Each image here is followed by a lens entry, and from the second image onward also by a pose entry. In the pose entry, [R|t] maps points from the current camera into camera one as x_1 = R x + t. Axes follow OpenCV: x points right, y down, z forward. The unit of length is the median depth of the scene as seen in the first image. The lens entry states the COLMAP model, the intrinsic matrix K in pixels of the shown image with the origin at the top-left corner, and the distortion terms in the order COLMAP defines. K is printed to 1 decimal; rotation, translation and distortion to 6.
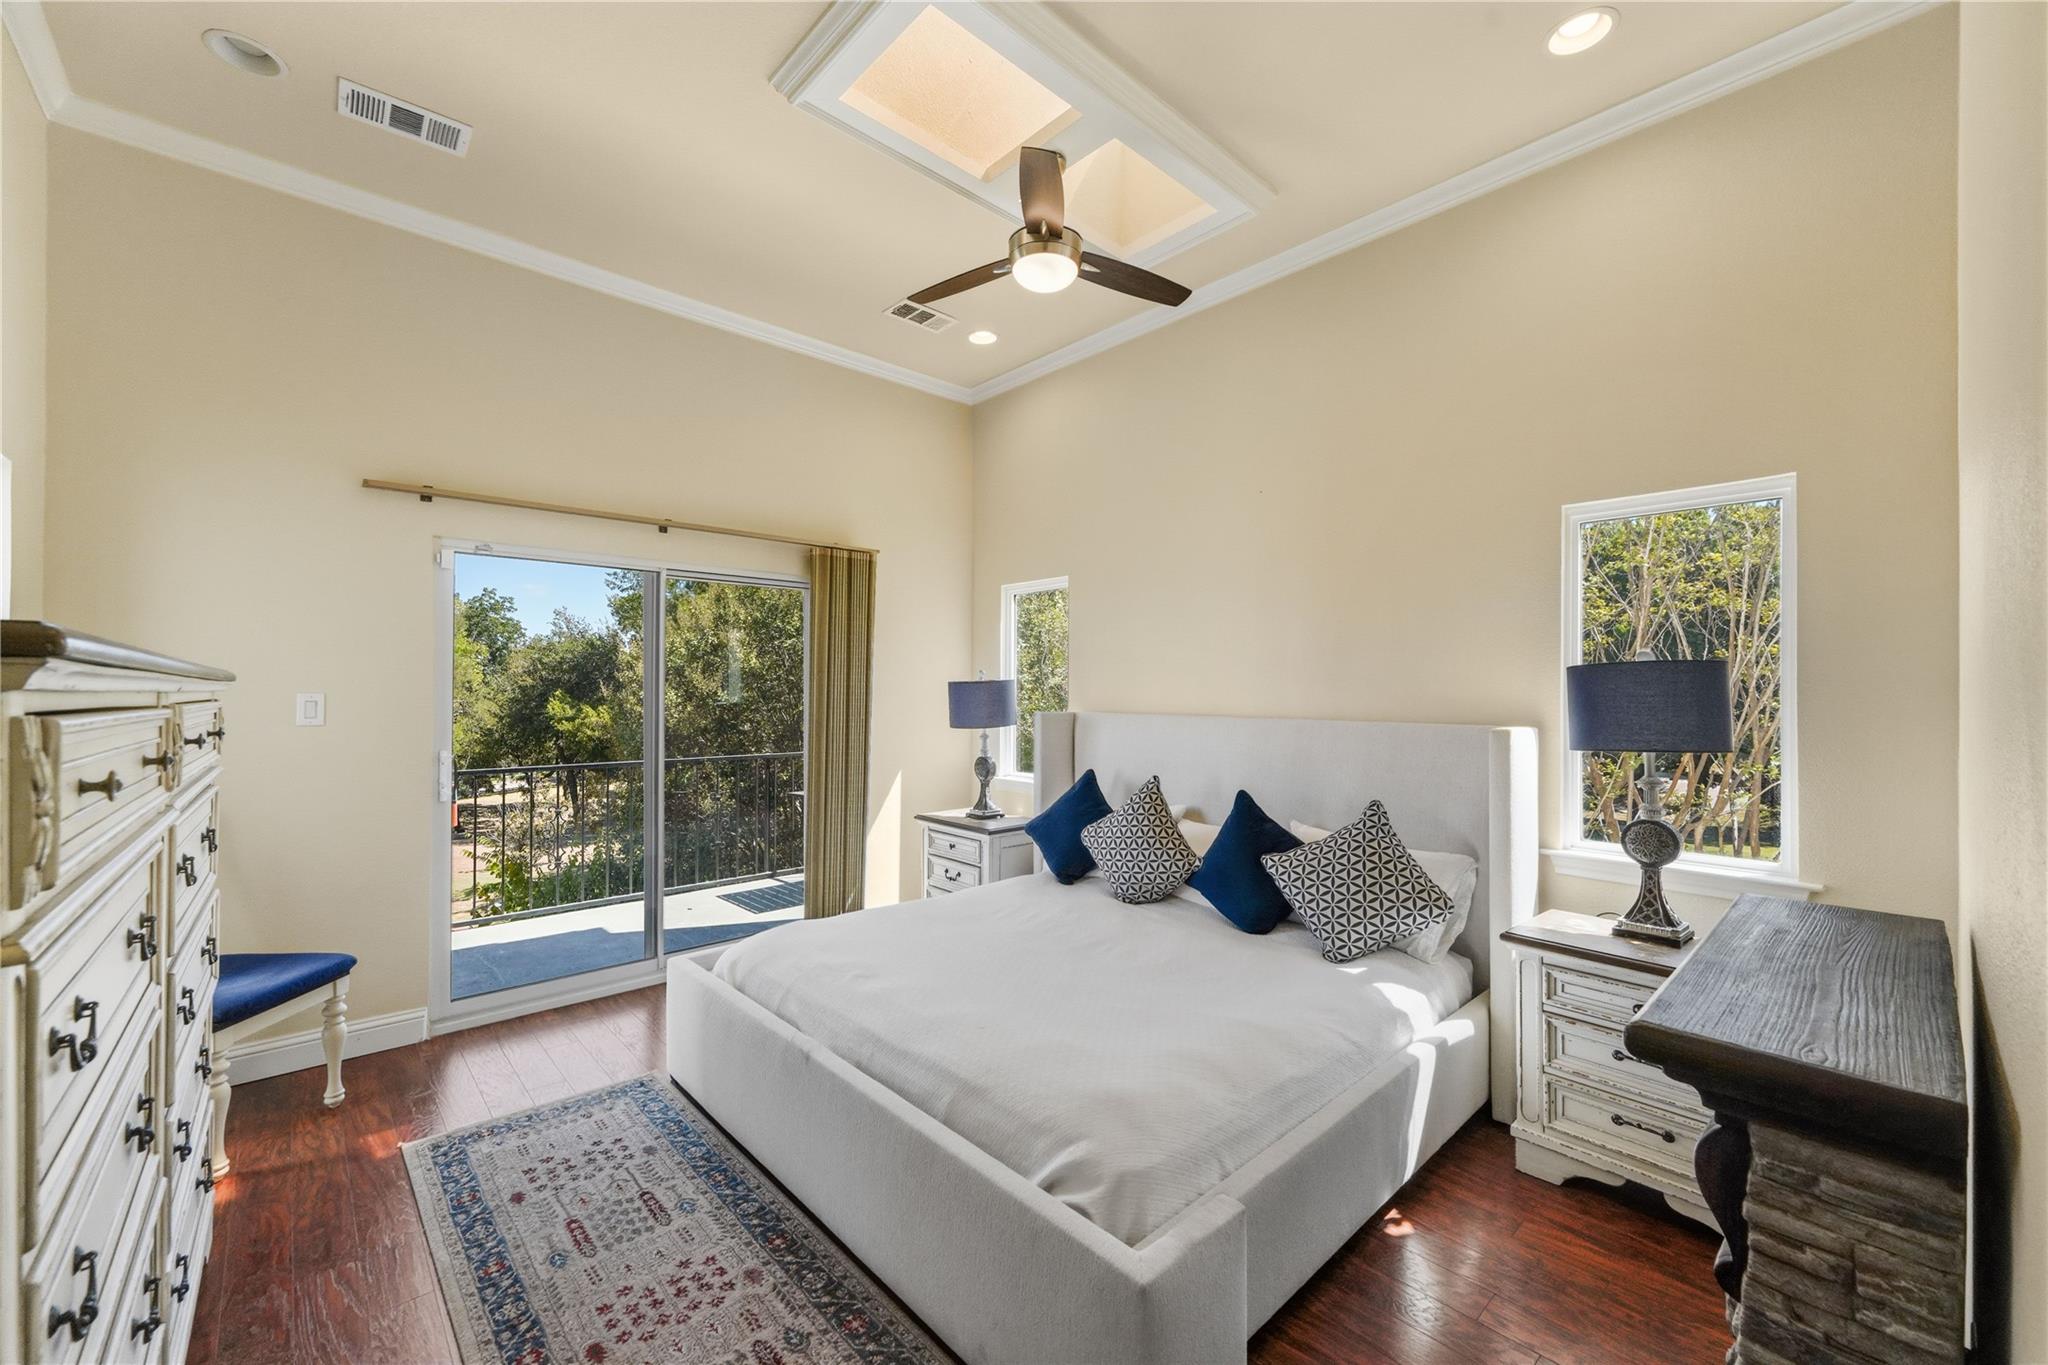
lens RADIAL K [[816.8, 0, 1018.3], [0, 816.8, 690.2], [0, 0, 1]] dist [-0.016198, 0.000488]
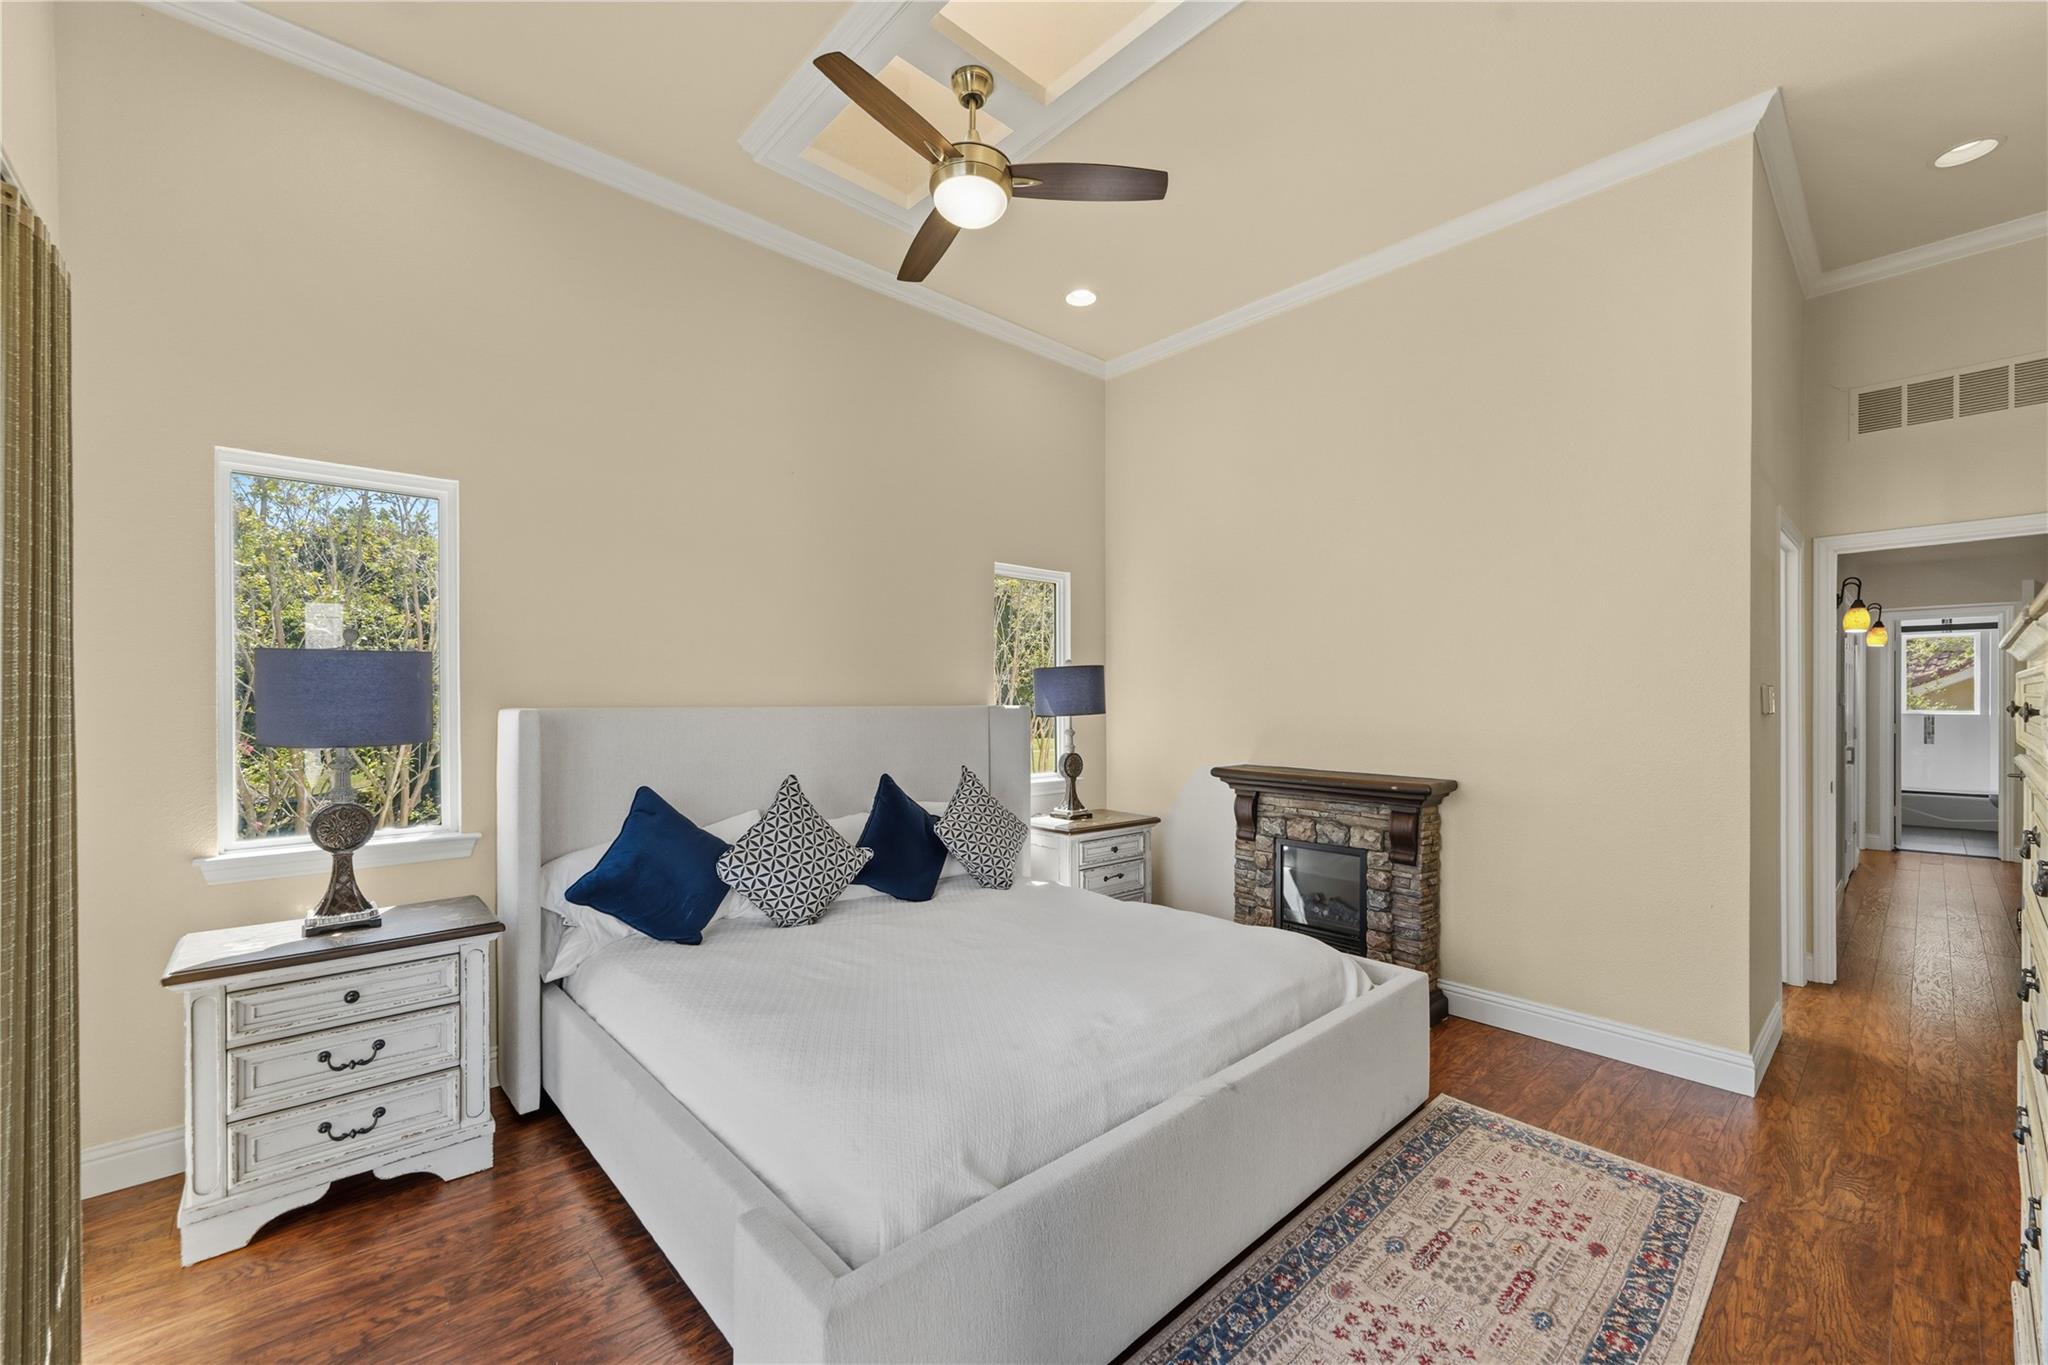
lens RADIAL K [[817.2, 0, 989.4], [0, 817.2, 702.4], [0, 0, 1]] dist [0.010394, 0.000059]
pose [[0.022612, -0.032713, 0.999209, -0.841917], [-0.010940, 0.999397, 0.032966, -0.007899], [-0.999684, -0.011677, 0.022240, 0.910012]]
